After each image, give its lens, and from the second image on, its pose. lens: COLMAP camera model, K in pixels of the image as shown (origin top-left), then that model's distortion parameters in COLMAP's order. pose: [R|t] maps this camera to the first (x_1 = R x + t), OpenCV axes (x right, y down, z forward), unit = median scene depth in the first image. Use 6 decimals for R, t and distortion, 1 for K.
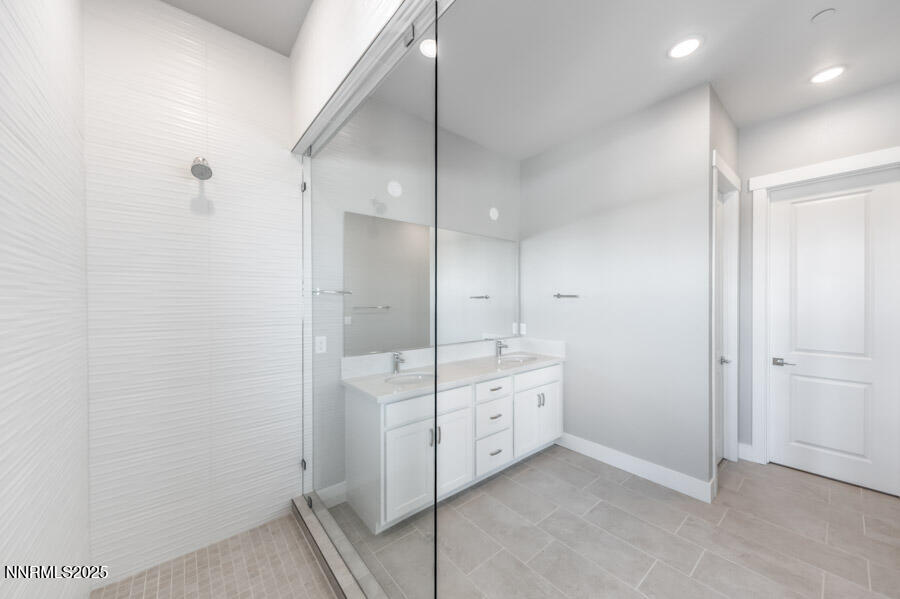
lens RADIAL K [[321.5, 0, 446.7], [0, 321.5, 301.0], [0, 0, 1]] dist [0.011842, 0.000032]
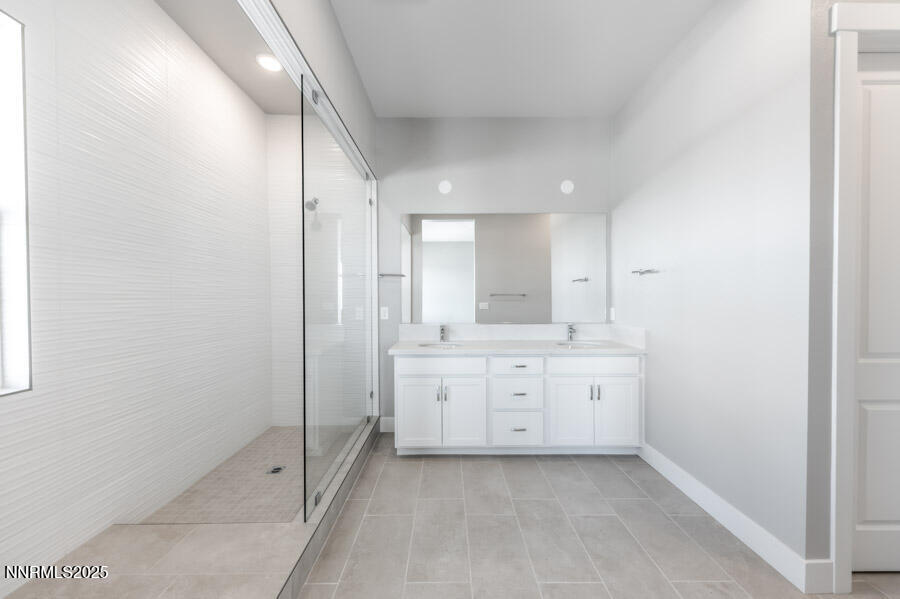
lens RADIAL K [[313.4, 0, 445.1], [0, 313.4, 300.1], [0, 0, 1]] dist [0.000964, 0.000063]
pose [[0.772868, 0.004948, -0.634548, 0.570035], [0.000514, 0.999964, 0.008424, 0.058096], [0.634567, -0.006836, 0.772838, 0.103756]]
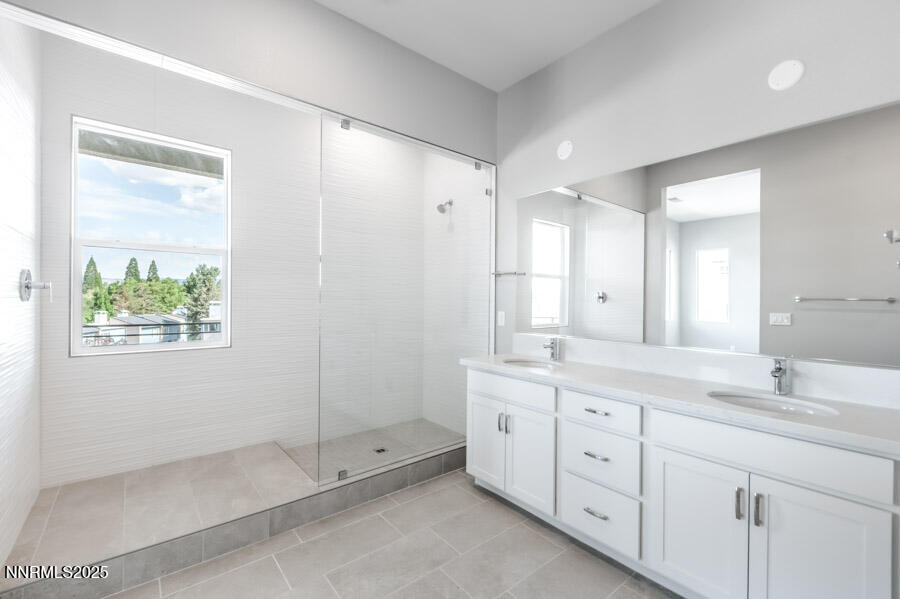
lens RADIAL K [[377.5, 0, 450.0], [0, 377.5, 299.5], [0, 0, 1]] dist [0.001743, -0.000008]
pose [[0.011186, 0.001549, -0.999936, 0.848139], [-0.011699, 0.999931, 0.001418, 0.056160], [0.999869, 0.011682, 0.011204, 0.679106]]
